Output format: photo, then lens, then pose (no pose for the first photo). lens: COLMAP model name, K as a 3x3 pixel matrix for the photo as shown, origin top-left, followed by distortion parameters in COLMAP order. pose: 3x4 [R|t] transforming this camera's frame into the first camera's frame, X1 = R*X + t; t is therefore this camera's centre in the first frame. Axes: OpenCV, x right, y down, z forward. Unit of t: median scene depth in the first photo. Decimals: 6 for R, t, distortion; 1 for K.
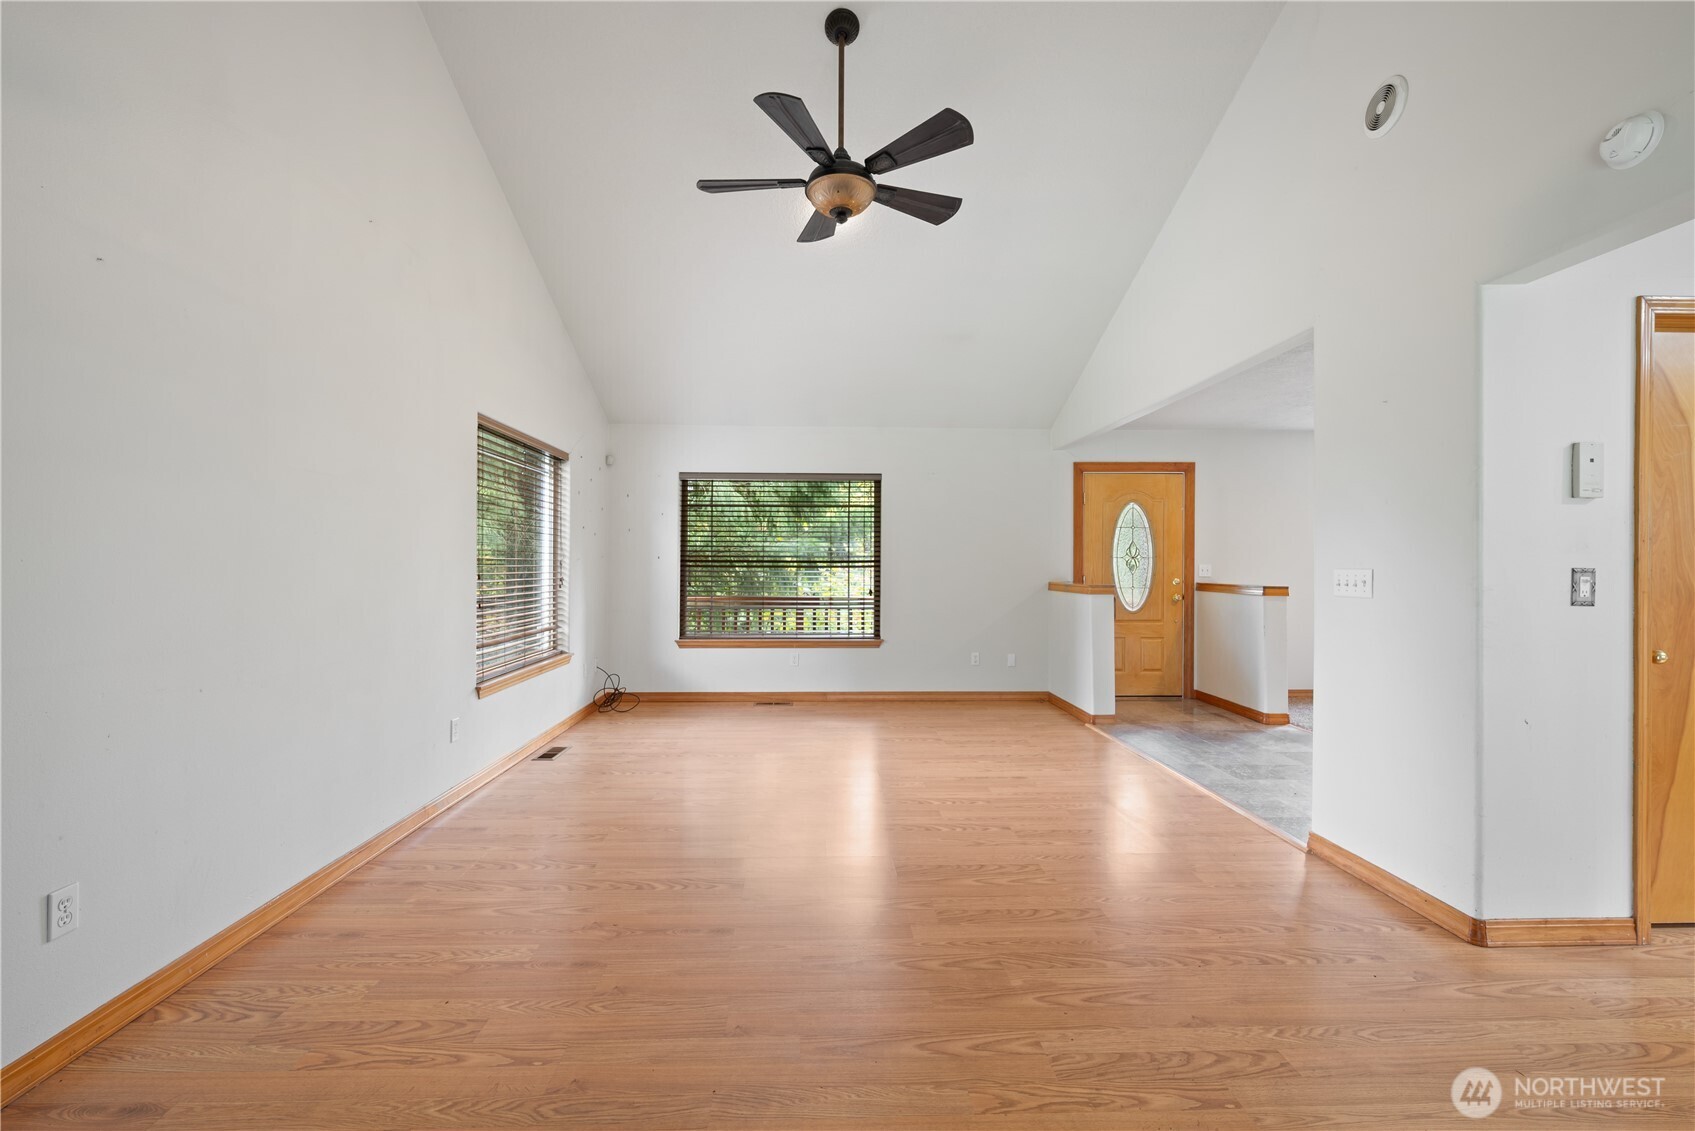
lens RADIAL K [[710.9, 0, 843.6], [0, 710.9, 563.3], [0, 0, 1]] dist [0.001718, 0.000259]
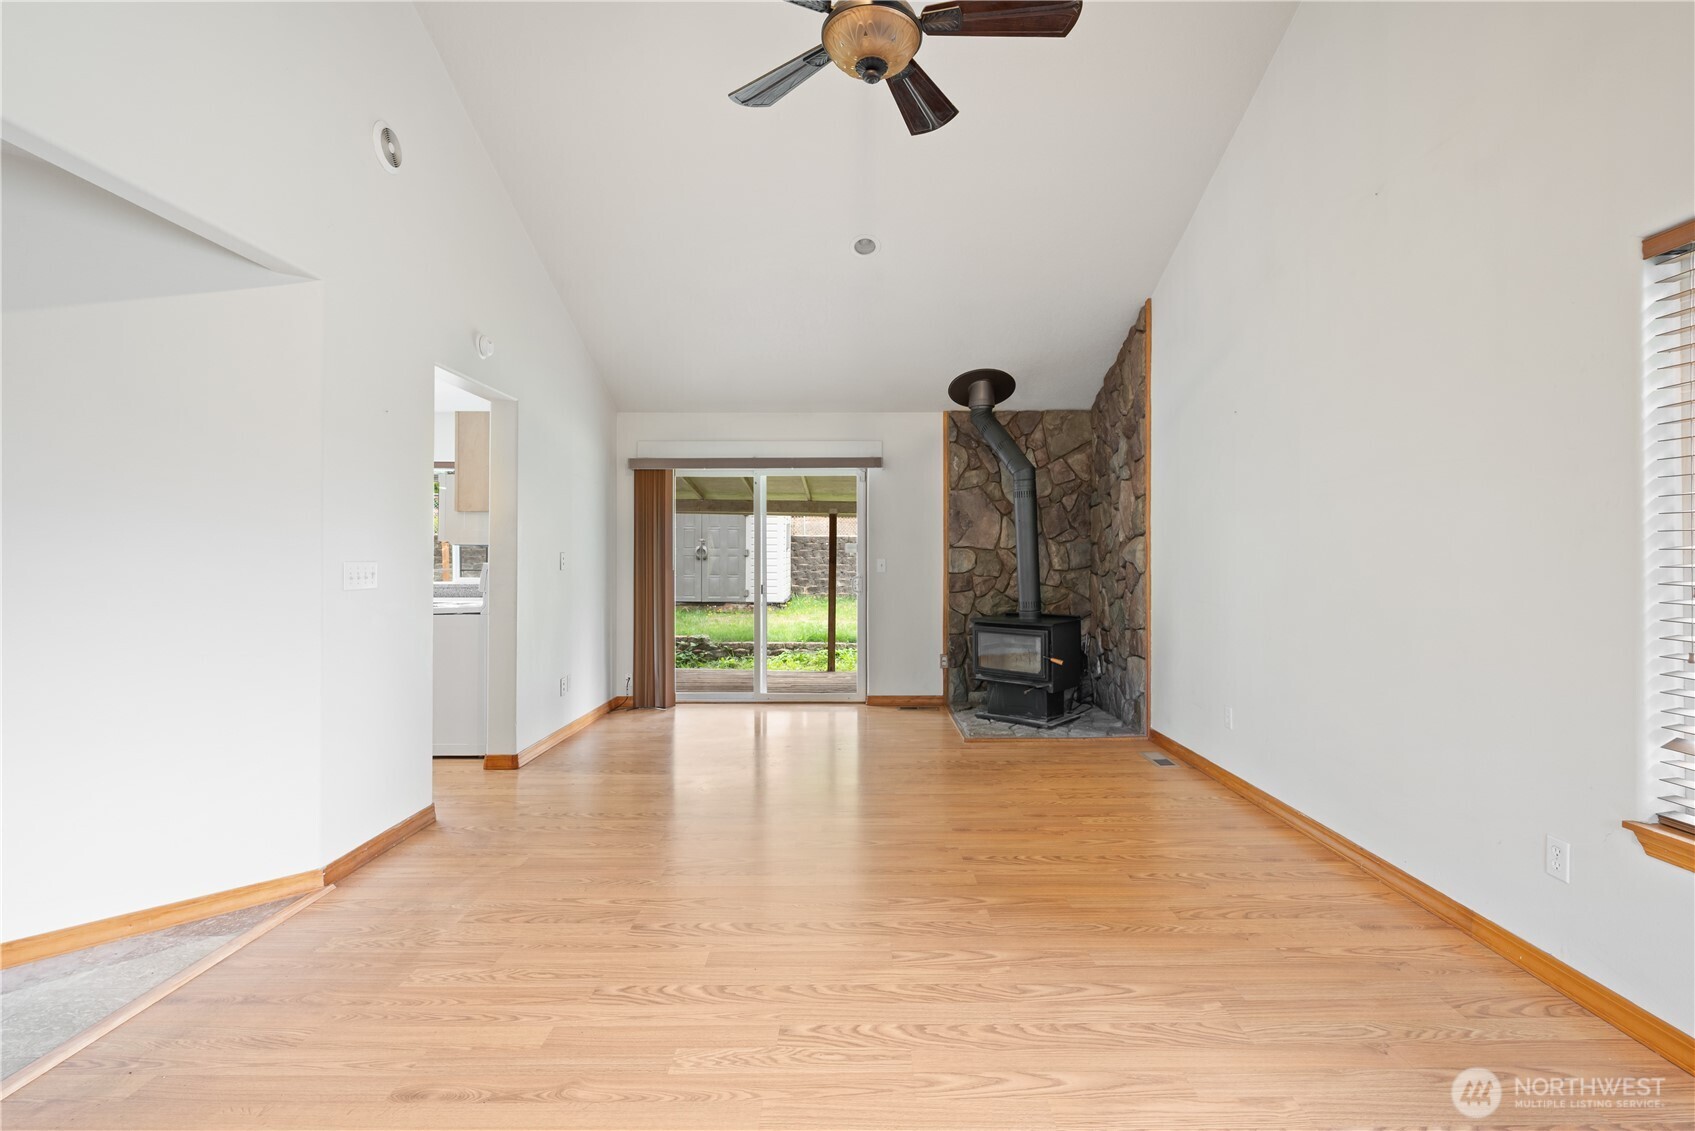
lens RADIAL K [[763.2, 0, 850.7], [0, 763.2, 560.7], [0, 0, 1]] dist [0.002629, 0.000306]
pose [[-0.998798, -0.003395, 0.048897, -0.025249], [-0.003304, 0.999993, 0.001932, 0.002036], [-0.048903, 0.001768, -0.998802, 2.041866]]
